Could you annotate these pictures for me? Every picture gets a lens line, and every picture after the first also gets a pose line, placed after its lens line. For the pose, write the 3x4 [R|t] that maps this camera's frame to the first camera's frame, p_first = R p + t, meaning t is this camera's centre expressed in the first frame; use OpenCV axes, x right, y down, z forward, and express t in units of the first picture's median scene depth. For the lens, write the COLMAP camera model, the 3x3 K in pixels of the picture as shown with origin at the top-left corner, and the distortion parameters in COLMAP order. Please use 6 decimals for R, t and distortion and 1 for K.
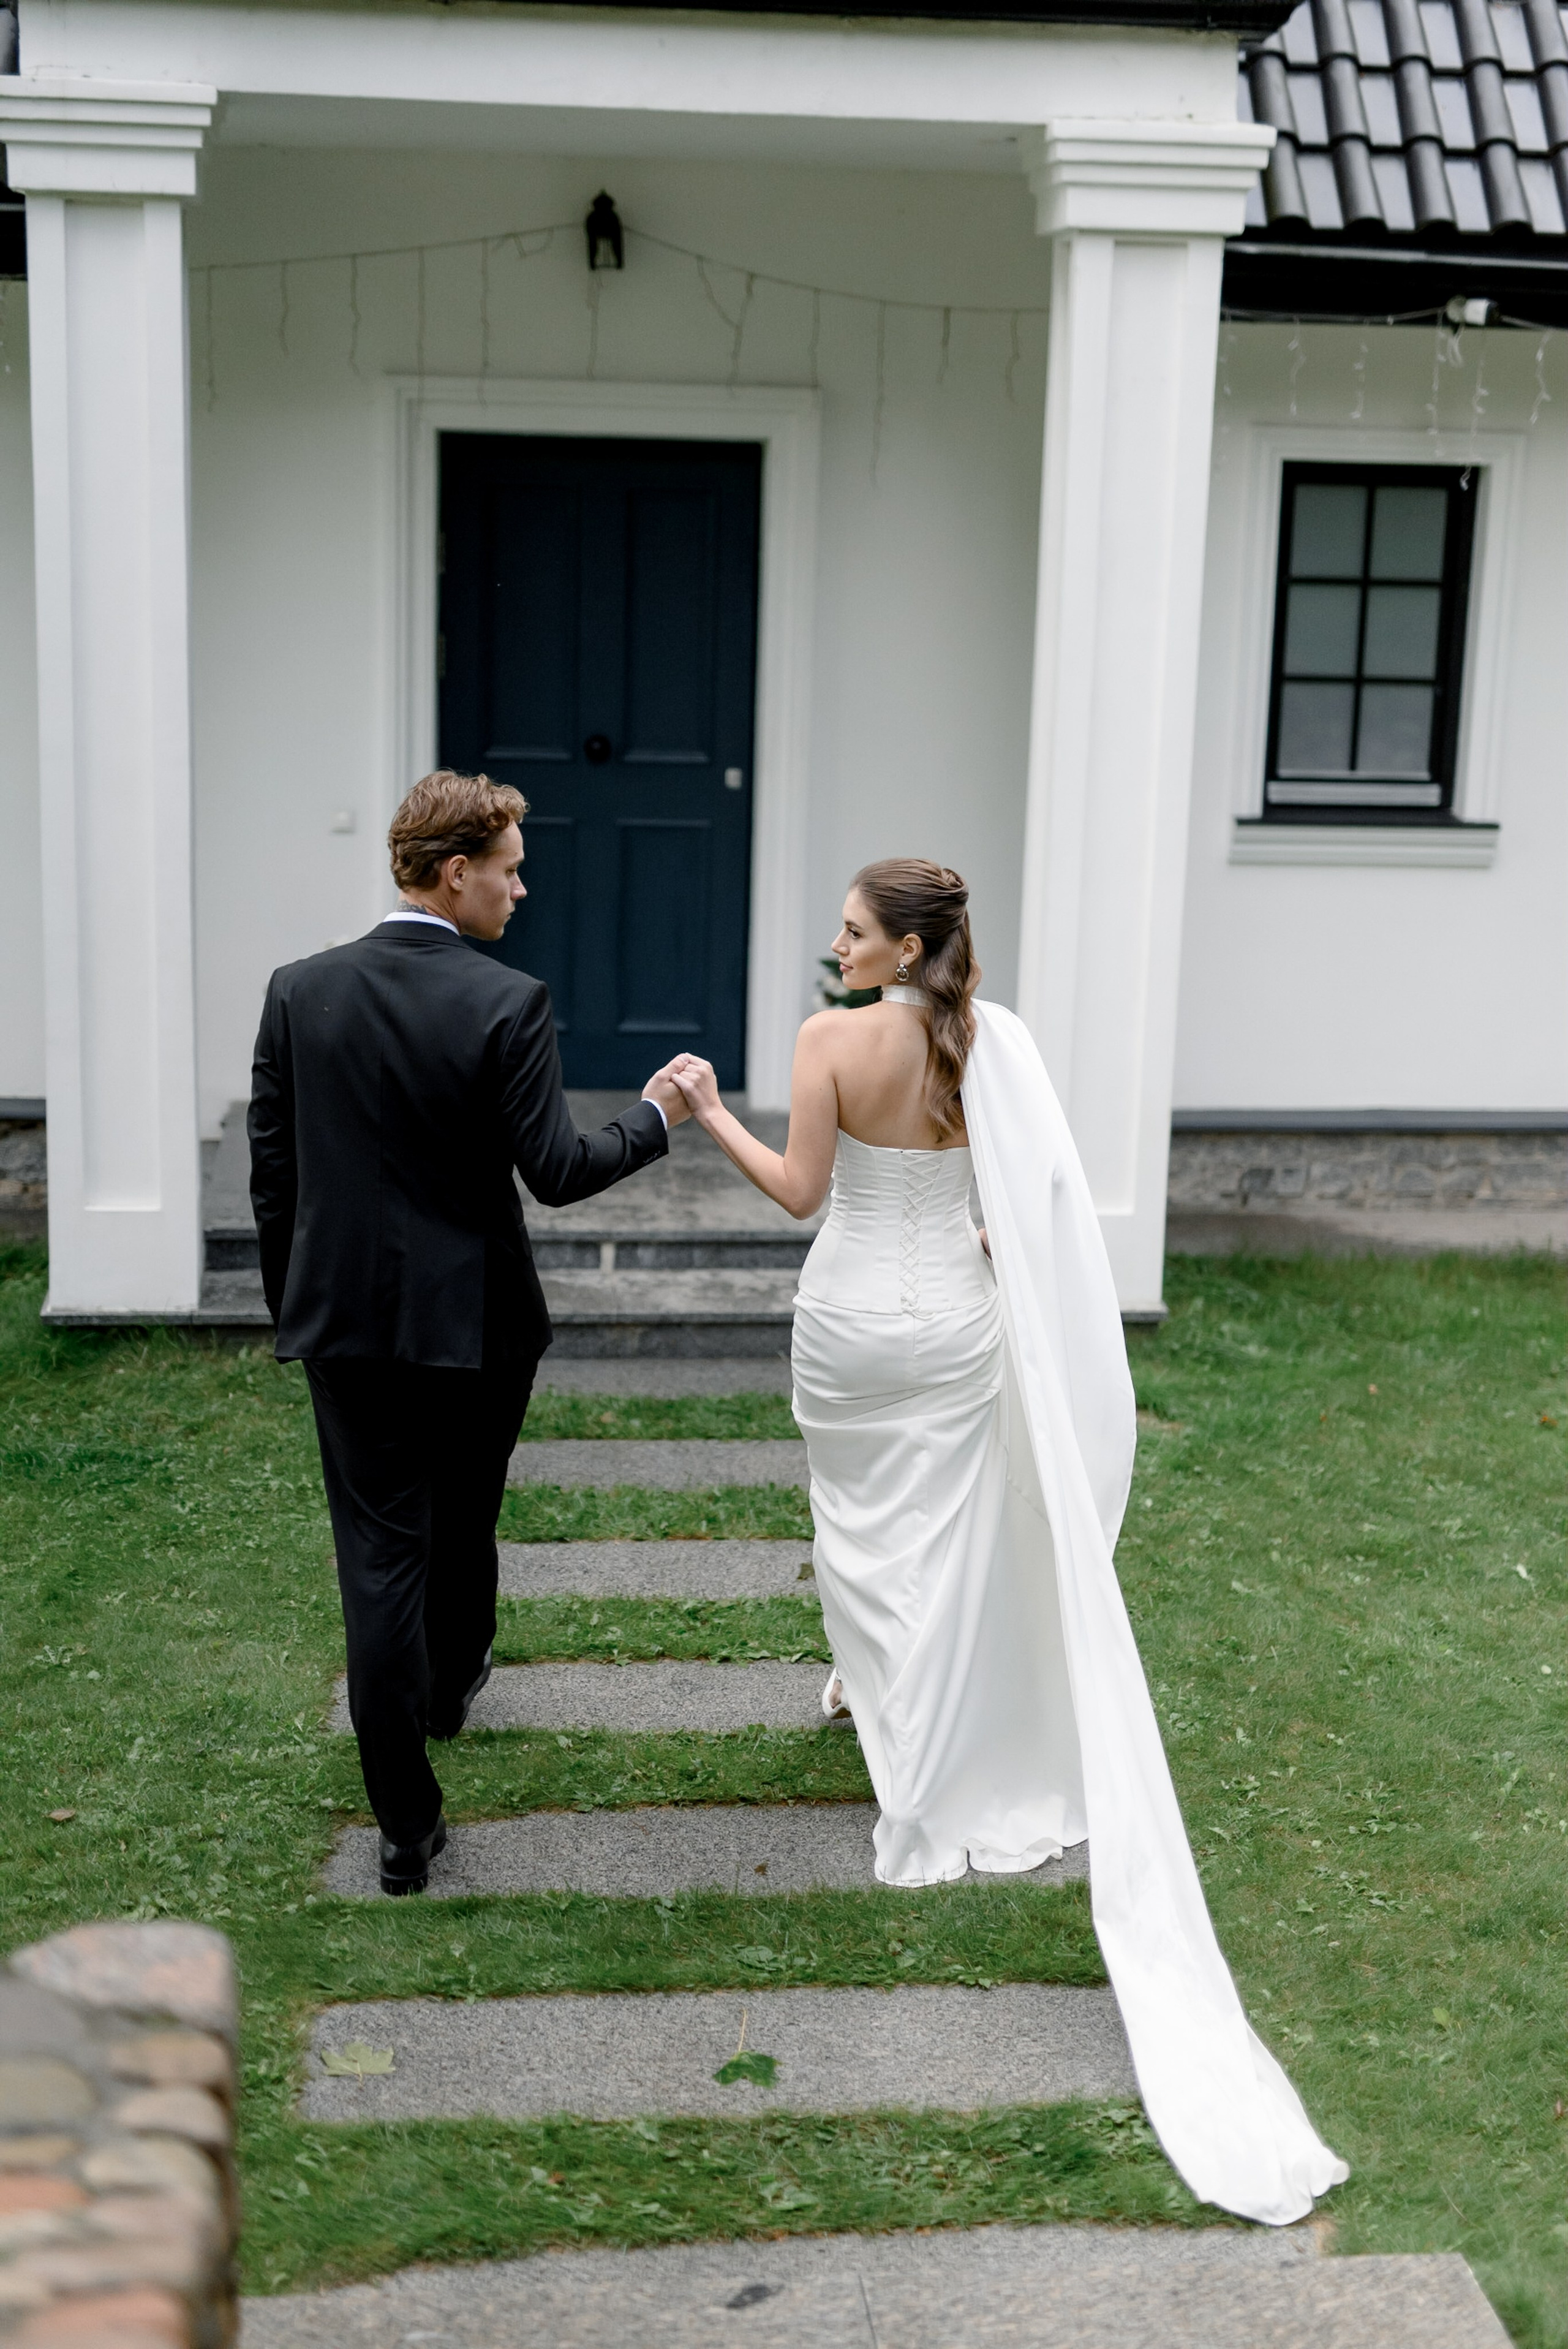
lens RADIAL K [[3178.7, 0, 788.7], [0, 3178.7, 1110.0], [0, 0, 1]] dist [-0.007093, 0.087677]
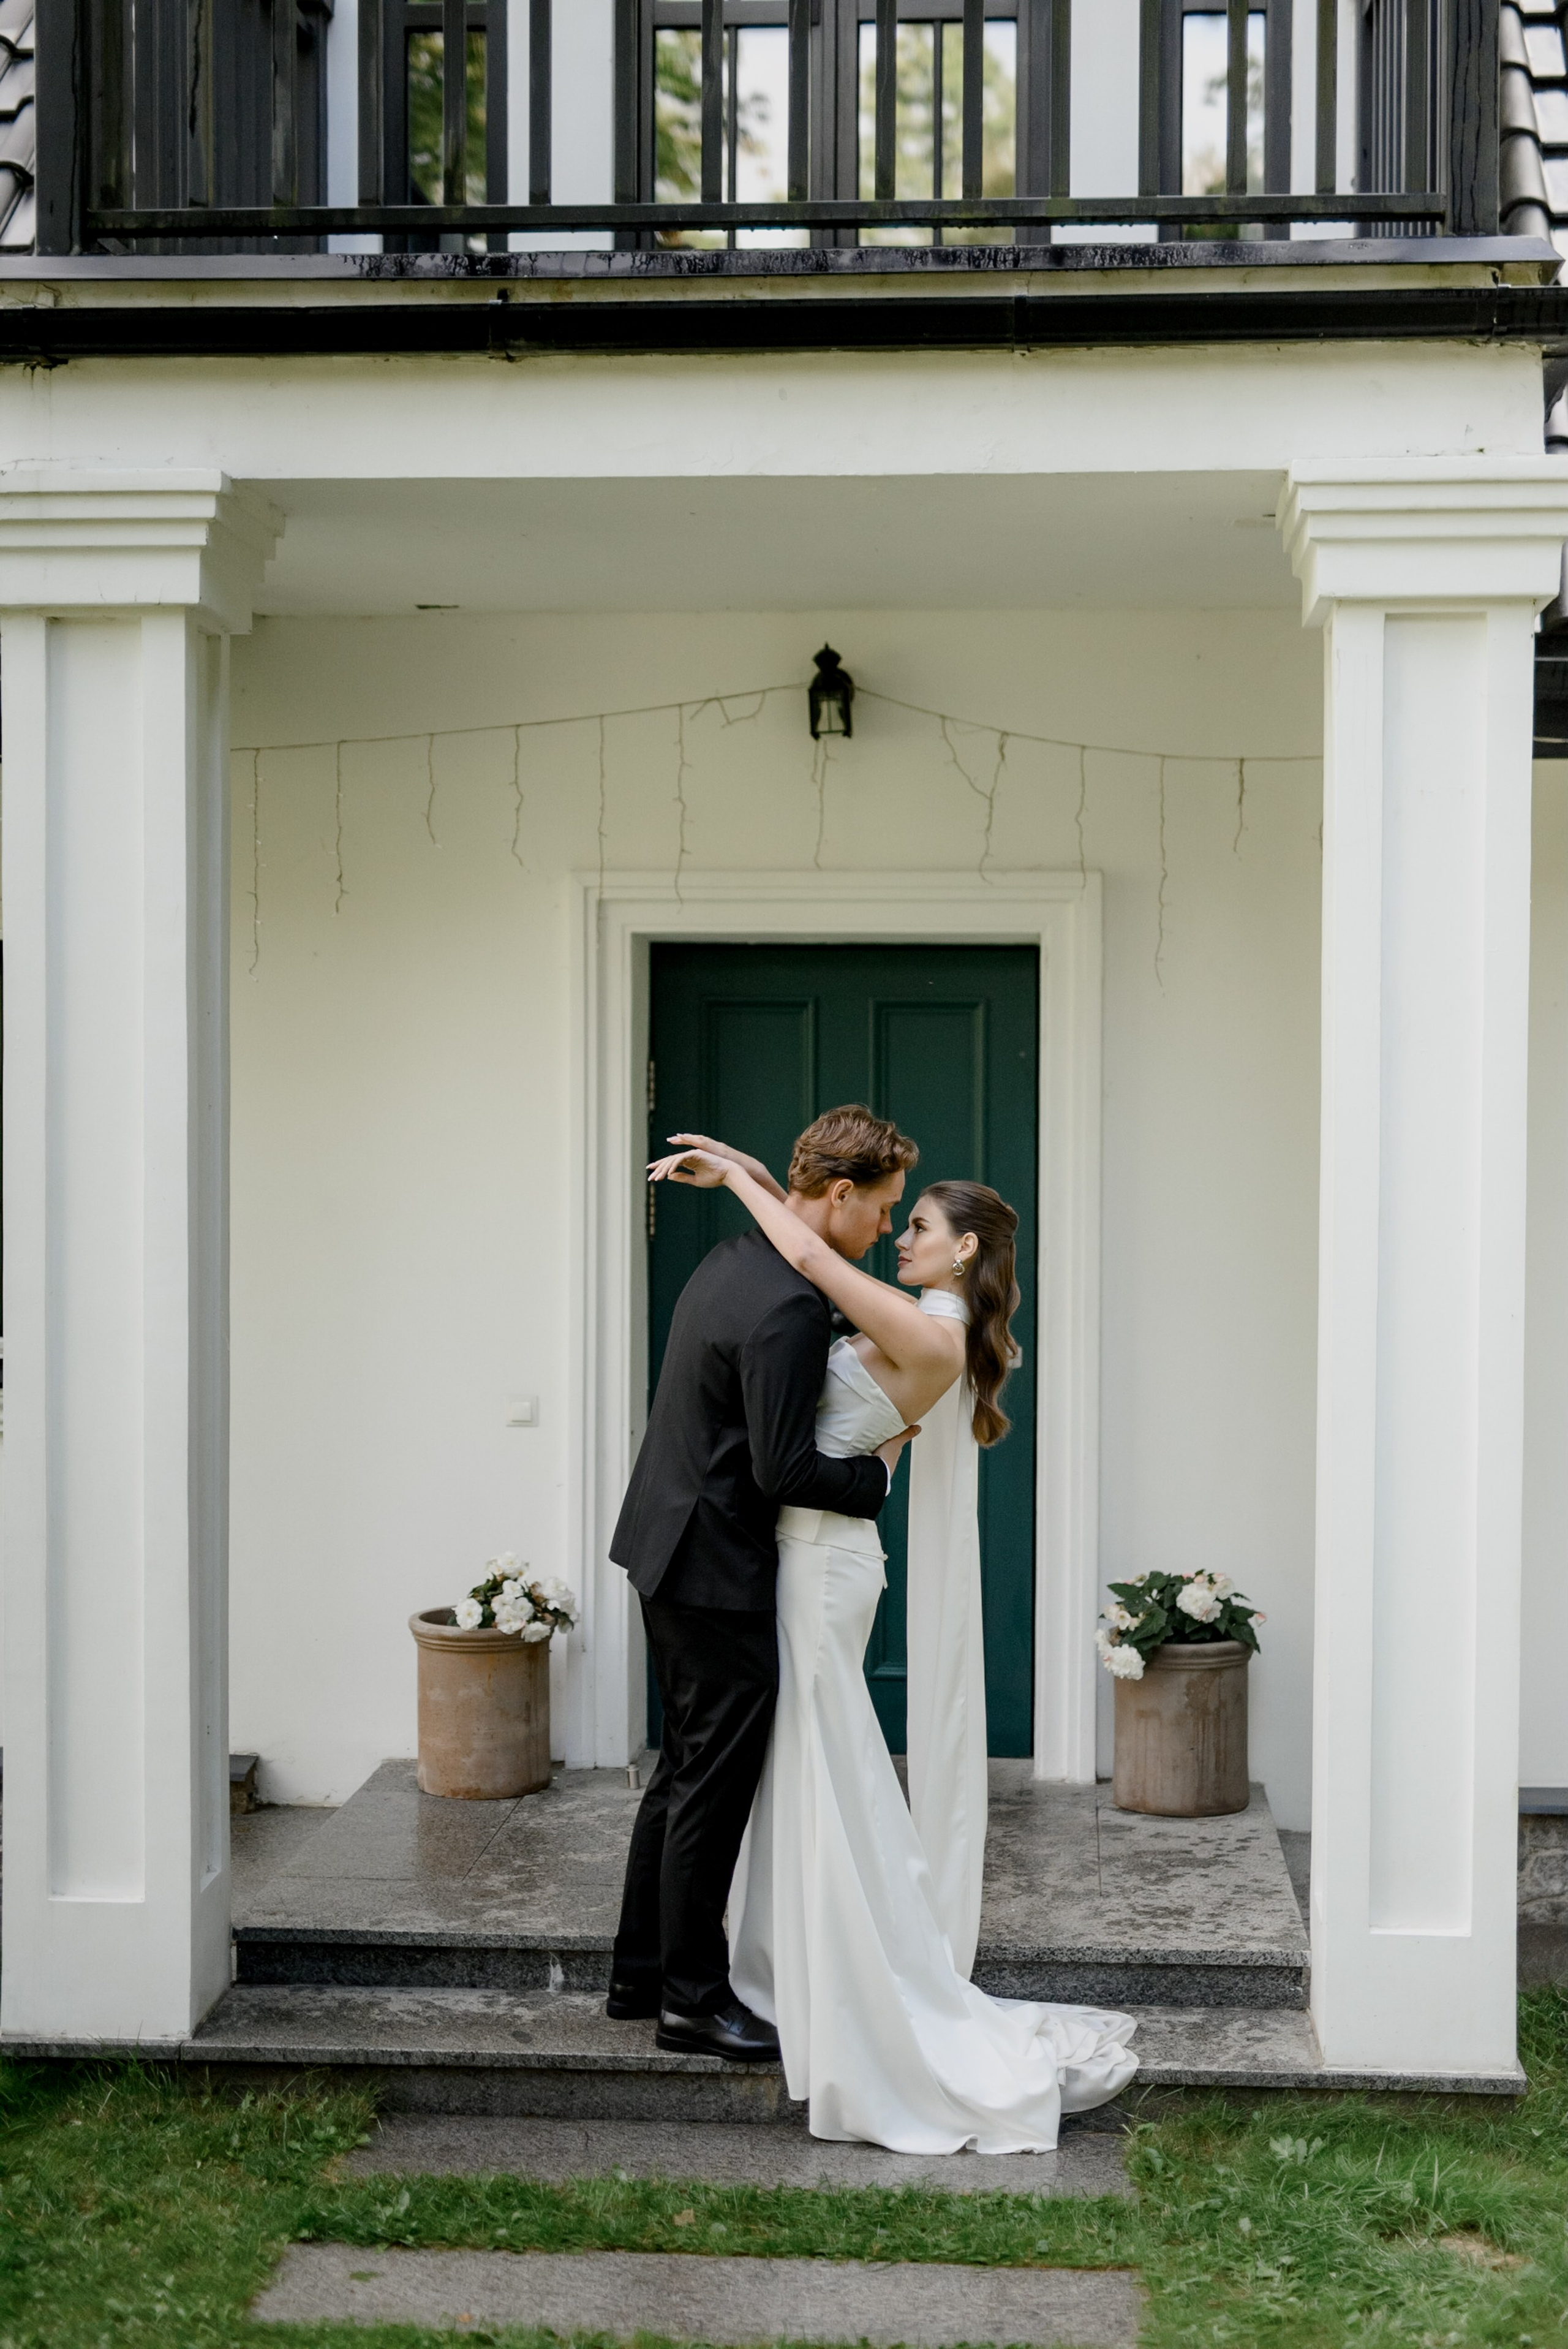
lens RADIAL K [[3076.0, 0, 905.5], [0, 3076.0, 1171.2], [0, 0, 1]] dist [-0.003790, 0.038439]
pose [[0.983638, -0.020444, -0.178994, 0.114974], [-0.014837, 0.980973, -0.193577, -0.000159], [0.179546, 0.193065, 0.964619, 0.291319]]
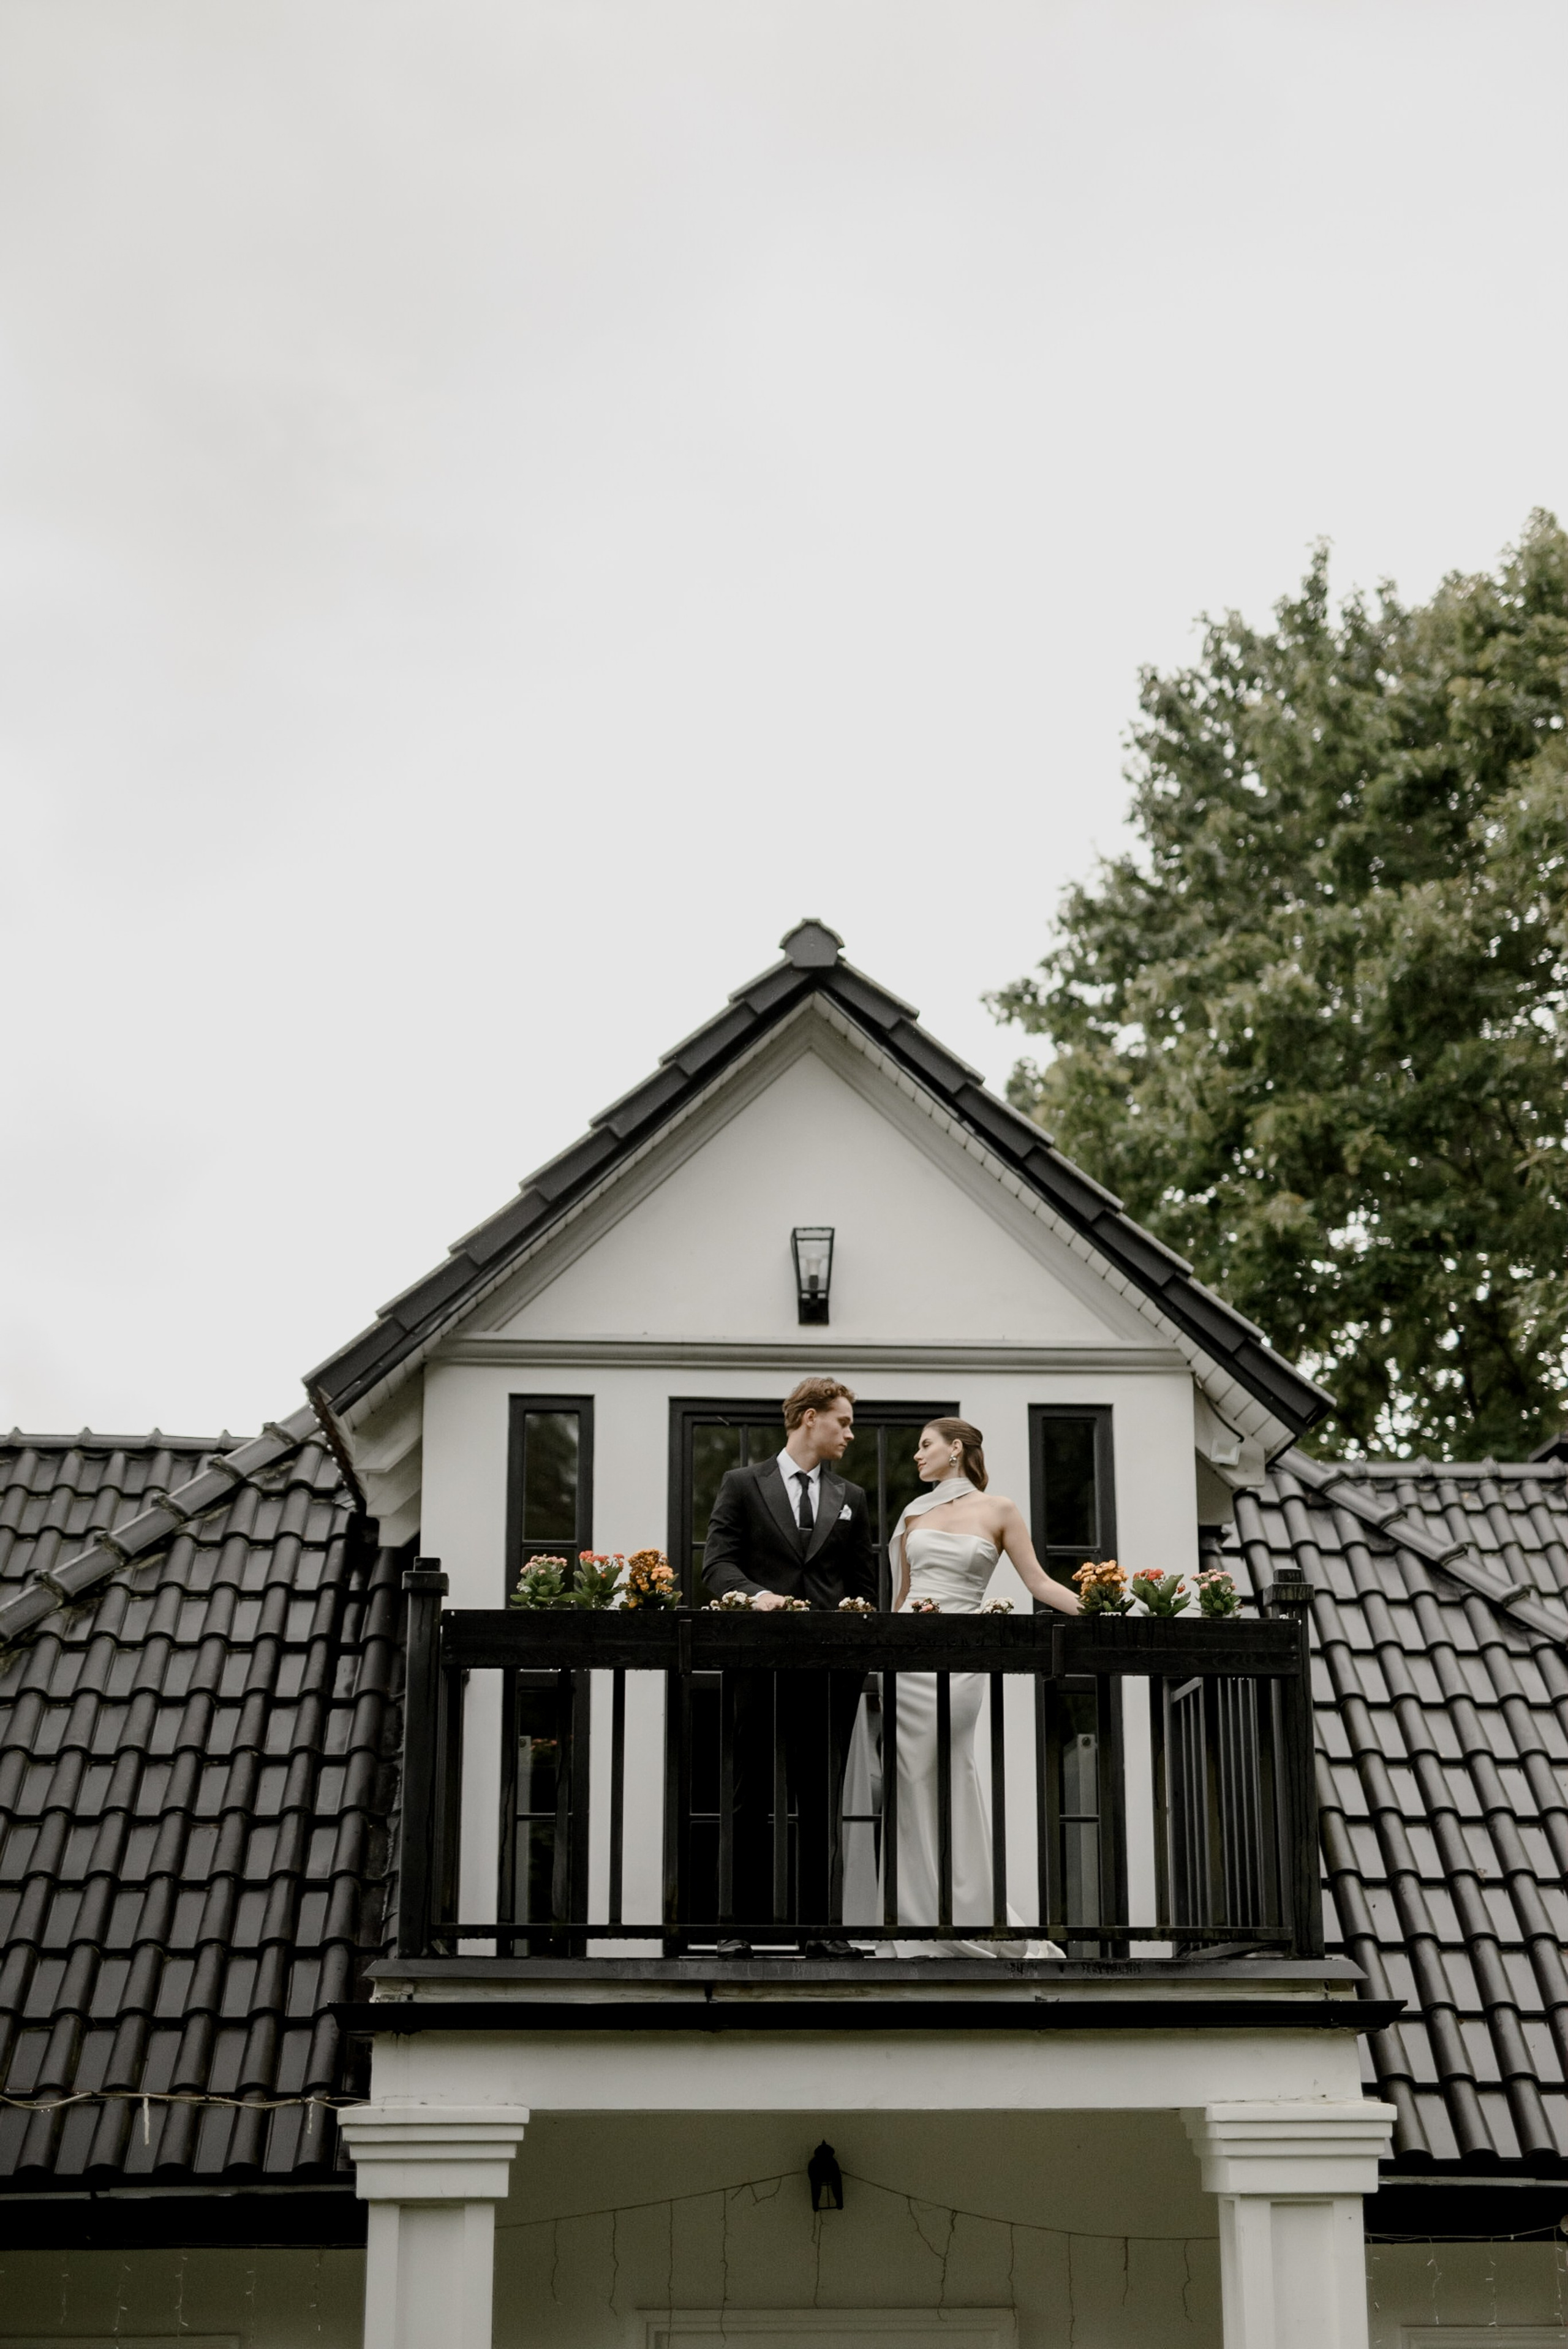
lens RADIAL K [[3264.8, 0, 843.5], [0, 3264.8, 1167.2], [0, 0, 1]] dist [0.006598, 0.026845]
pose [[0.999302, -0.036264, -0.008990, -0.031247], [0.027480, 0.876433, -0.480739, -0.027642], [0.025313, 0.480157, 0.876817, -0.256926]]
